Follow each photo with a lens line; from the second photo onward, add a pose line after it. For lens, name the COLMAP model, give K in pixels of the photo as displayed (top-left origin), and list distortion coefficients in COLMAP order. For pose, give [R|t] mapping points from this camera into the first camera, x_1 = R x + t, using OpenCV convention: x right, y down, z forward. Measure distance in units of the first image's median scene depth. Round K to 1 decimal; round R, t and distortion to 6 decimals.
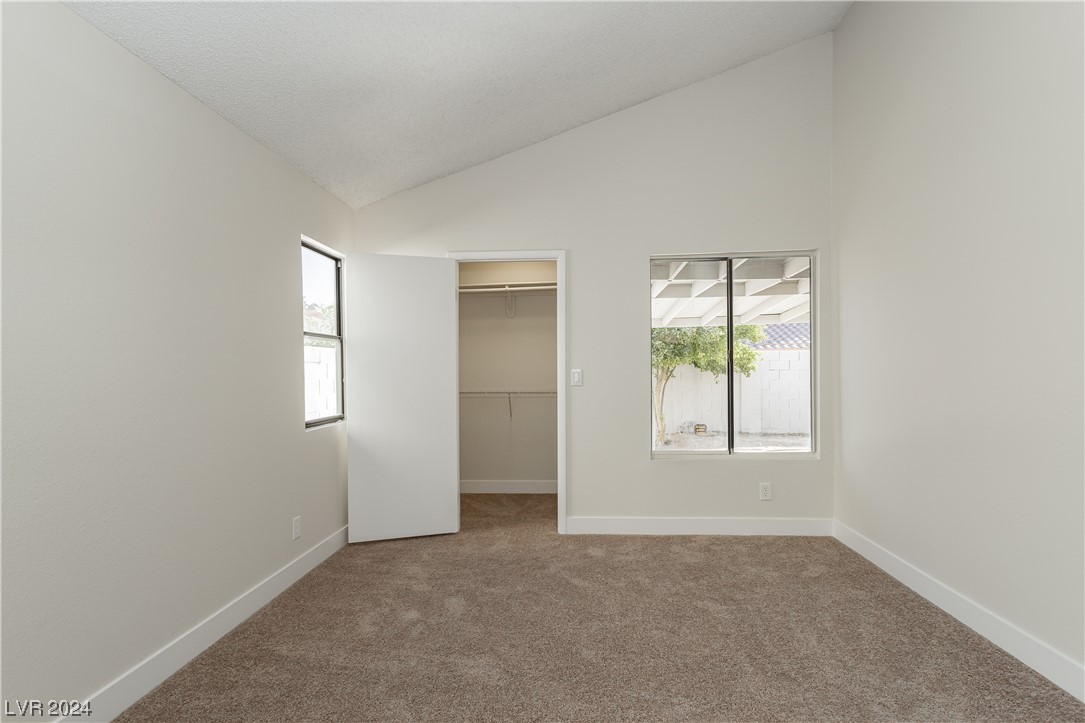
lens RADIAL K [[556.3, 0, 542.0], [0, 556.3, 384.4], [0, 0, 1]] dist [0.001706, 0.000660]
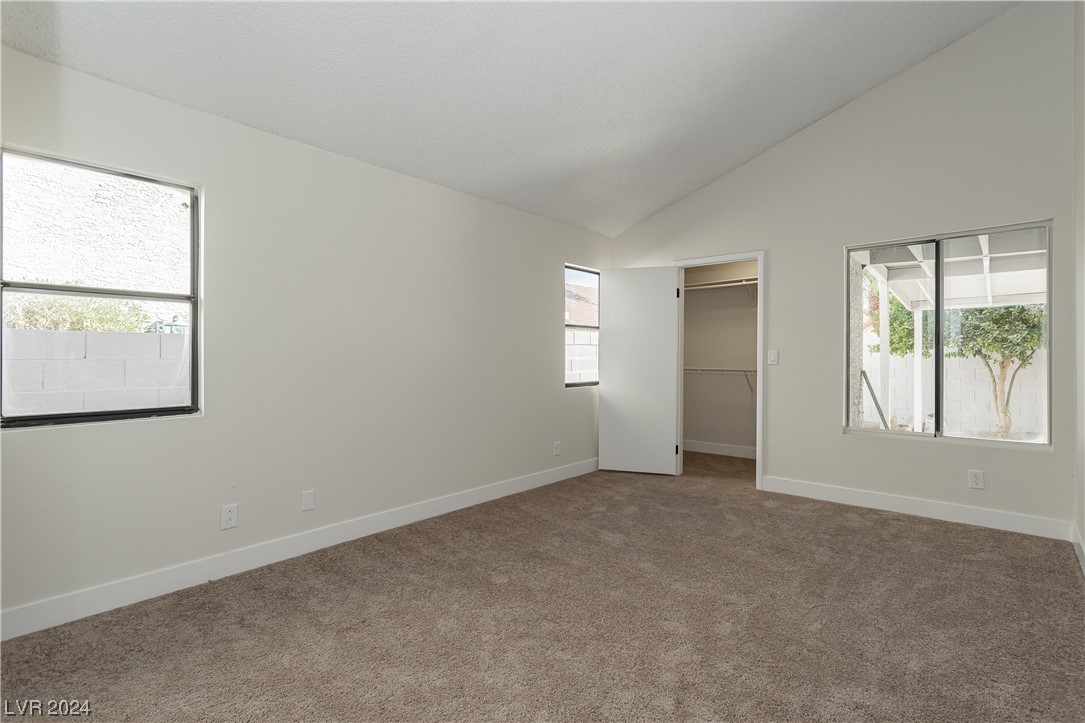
lens RADIAL K [[519.8, 0, 542.7], [0, 519.8, 366.0], [0, 0, 1]] dist [0.002335, 0.001291]
pose [[0.790311, 0.022699, -0.612285, 0.362636], [-0.025535, 0.999666, 0.004100, 0.013216], [0.612174, 0.012394, 0.790626, -0.169052]]
